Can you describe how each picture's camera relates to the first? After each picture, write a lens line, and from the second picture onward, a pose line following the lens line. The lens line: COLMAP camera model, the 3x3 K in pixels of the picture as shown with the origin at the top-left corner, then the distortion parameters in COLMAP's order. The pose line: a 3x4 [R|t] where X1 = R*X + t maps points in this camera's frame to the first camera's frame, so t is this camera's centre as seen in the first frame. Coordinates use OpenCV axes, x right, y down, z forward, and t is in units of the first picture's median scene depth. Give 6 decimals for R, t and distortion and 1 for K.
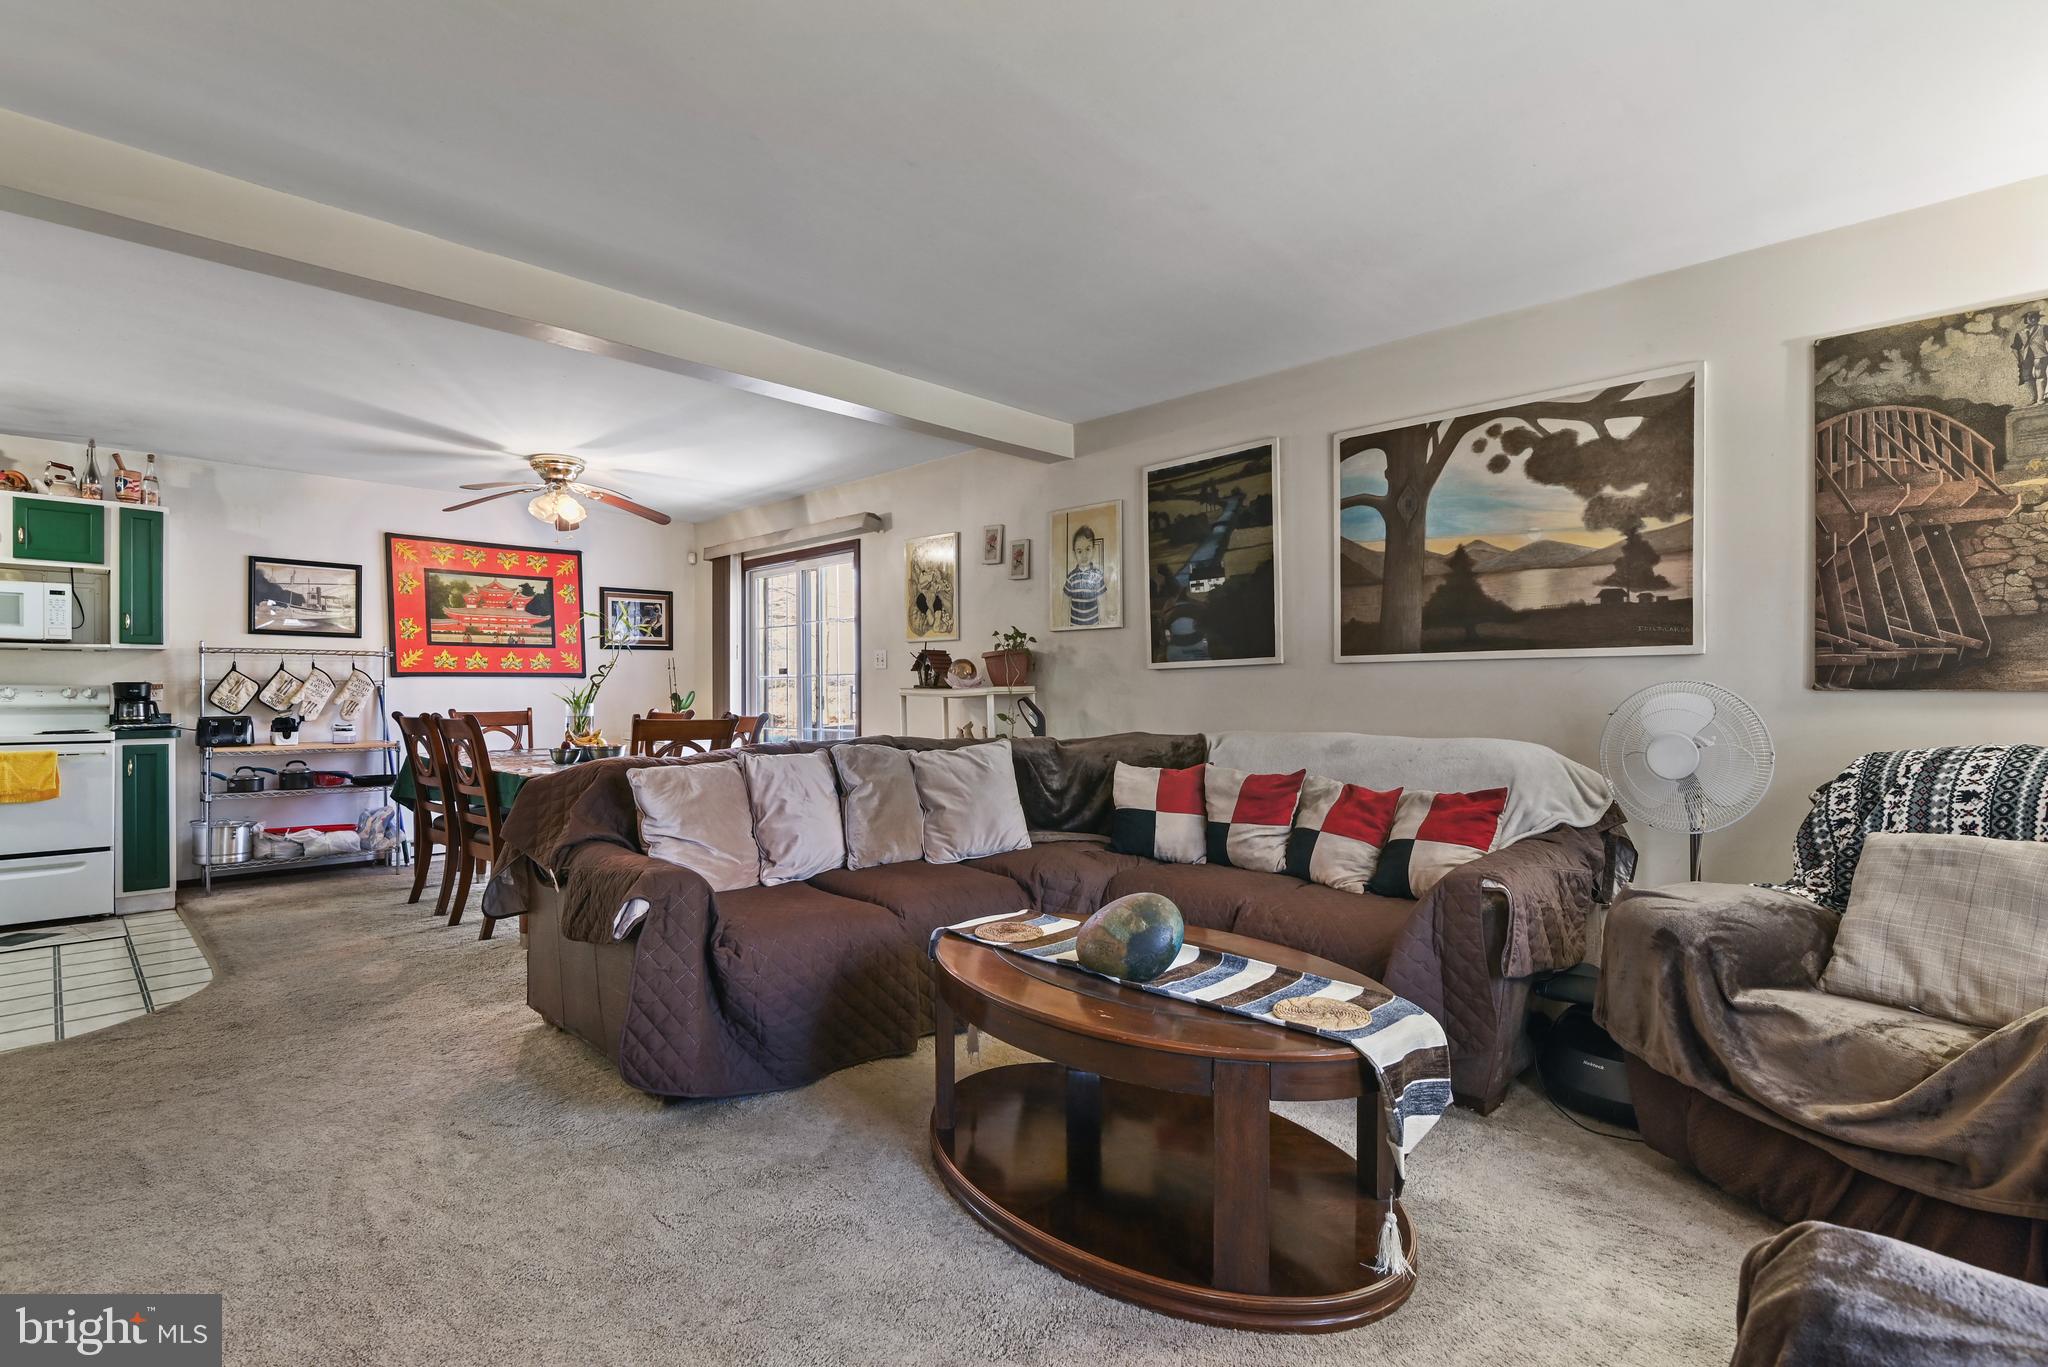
lens RADIAL K [[949.2, 0, 1027.6], [0, 949.2, 695.2], [0, 0, 1]] dist [-0.011039, 0.000465]
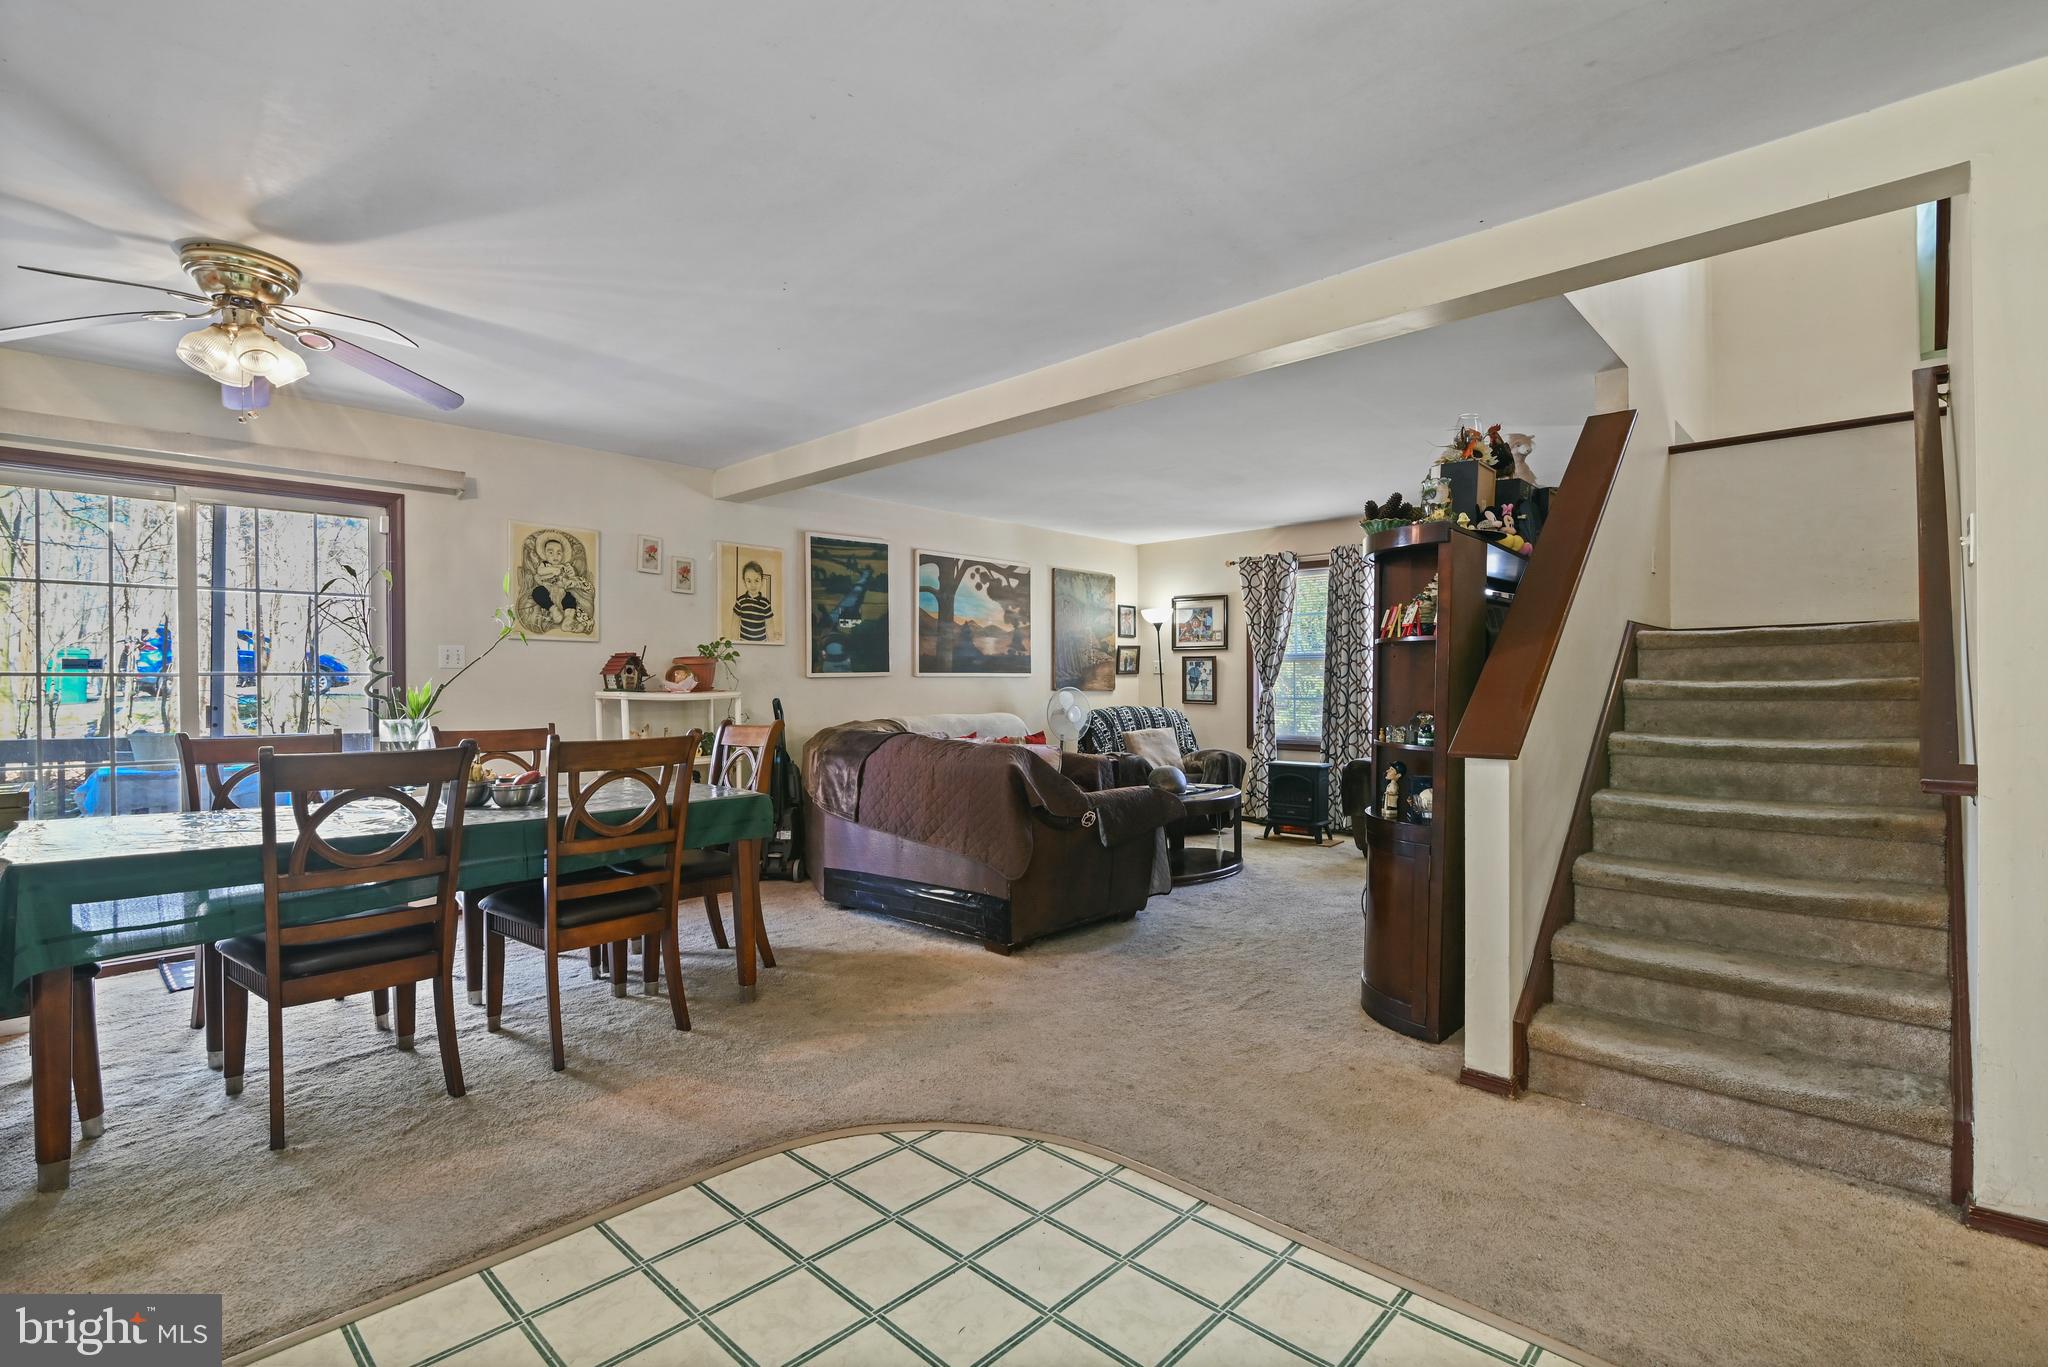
lens RADIAL K [[940.4, 0, 1024.0], [0, 940.4, 683.5], [0, 0, 1]] dist [-0.011295, -0.000053]
pose [[-0.010389, 0.004100, 0.999938, -1.088333], [0.009132, 0.999950, -0.004005, -0.008415], [-0.999904, 0.009090, -0.010426, 0.605320]]
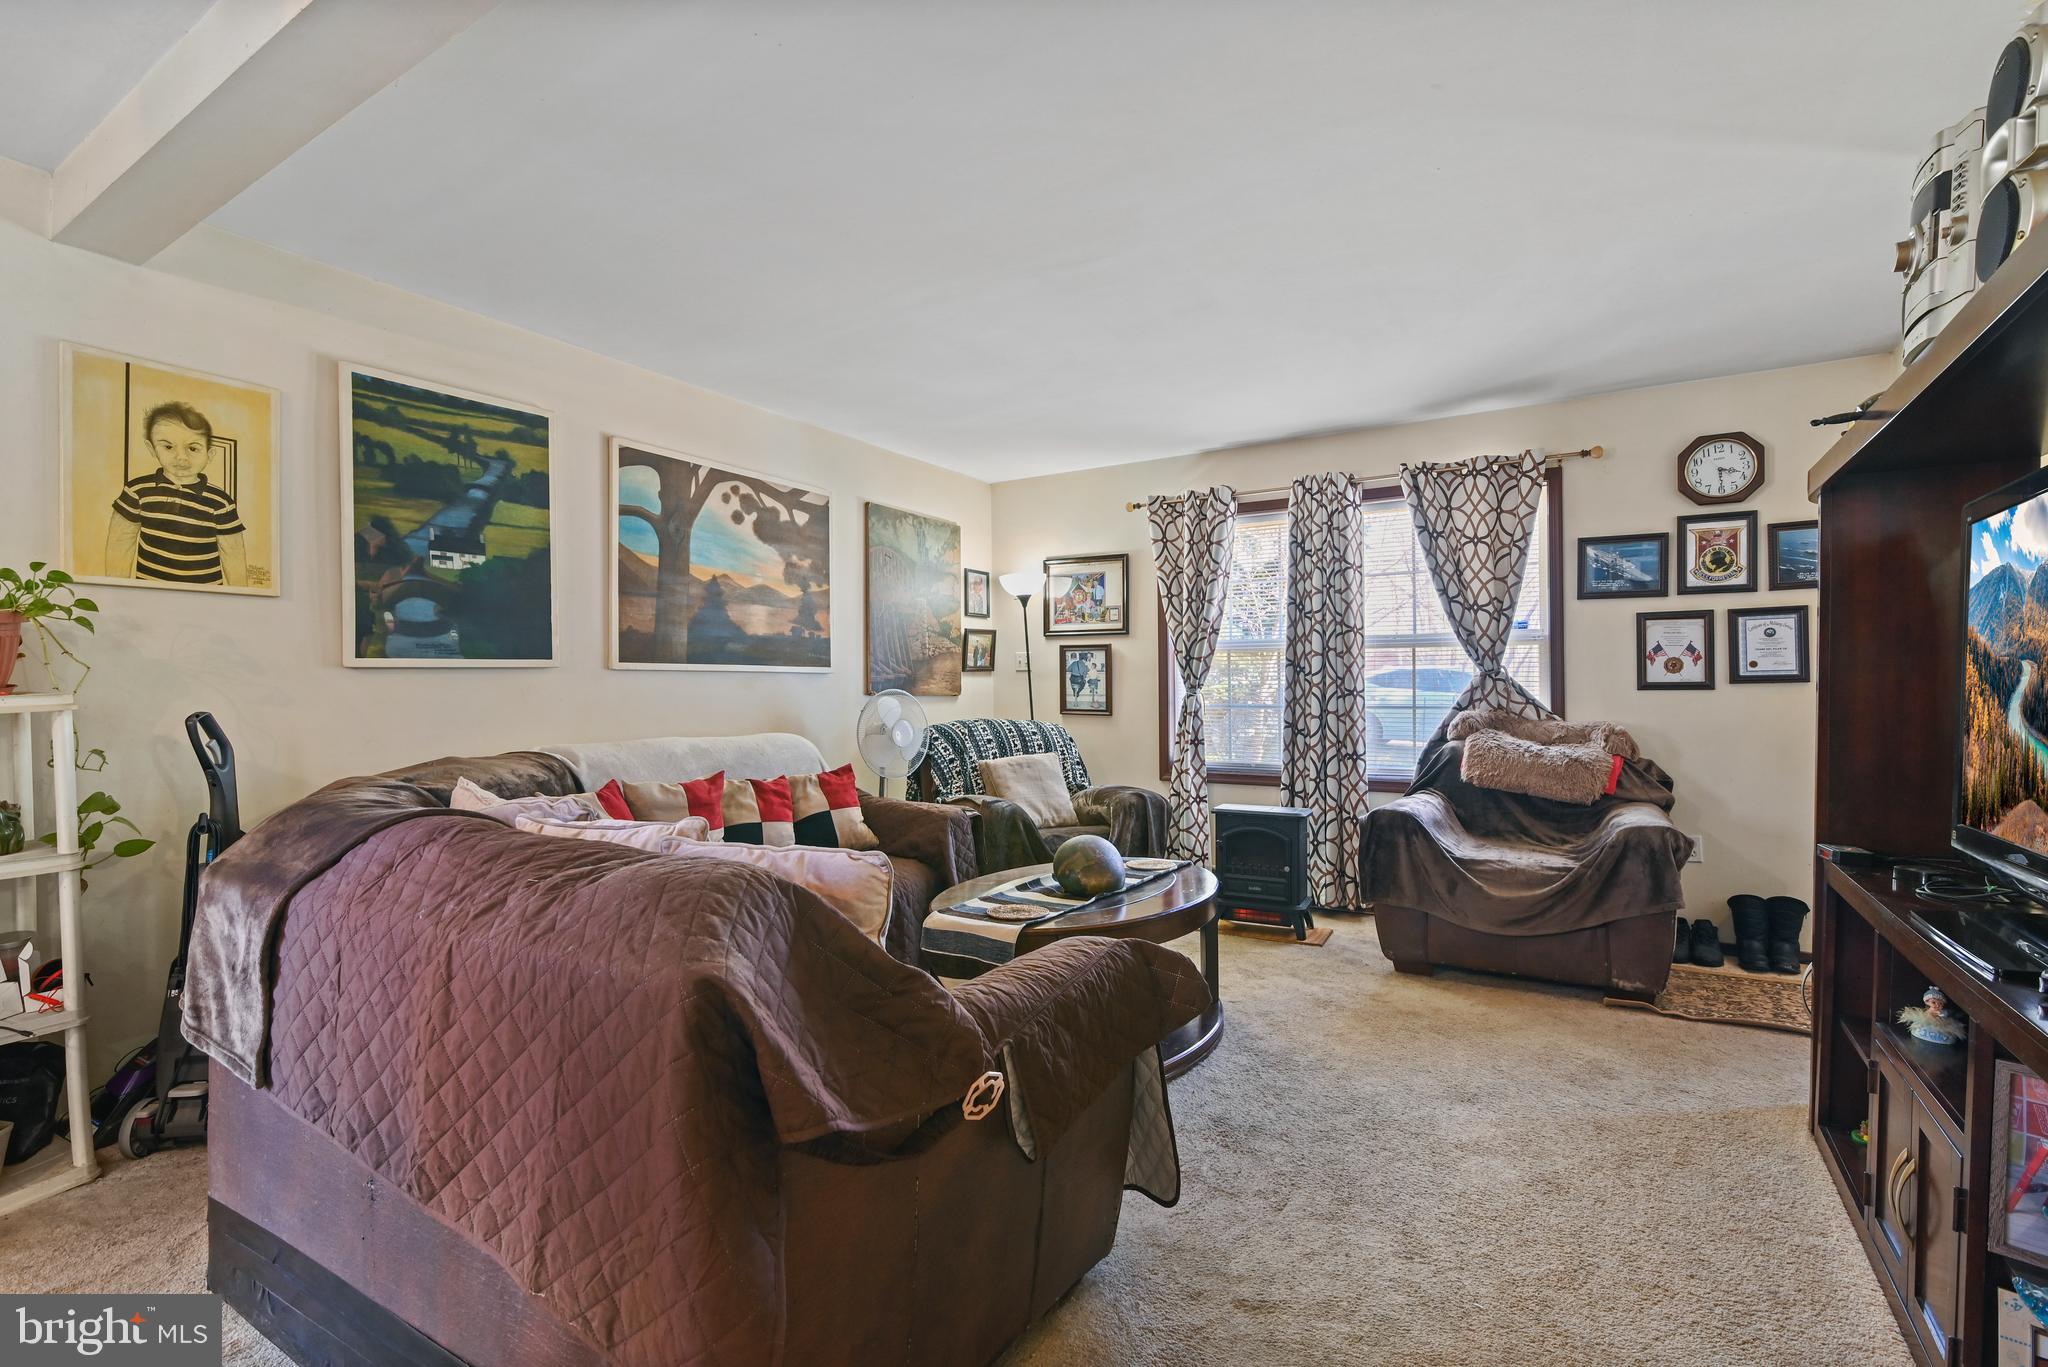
lens RADIAL K [[933.8, 0, 1023.1], [0, 933.8, 693.8], [0, 0, 1]] dist [-0.004562, -0.000436]
pose [[-0.205828, 0.001647, 0.978587, -0.526628], [0.011165, 0.999937, 0.000666, -0.003276], [-0.978524, 0.011063, -0.205834, 0.582417]]
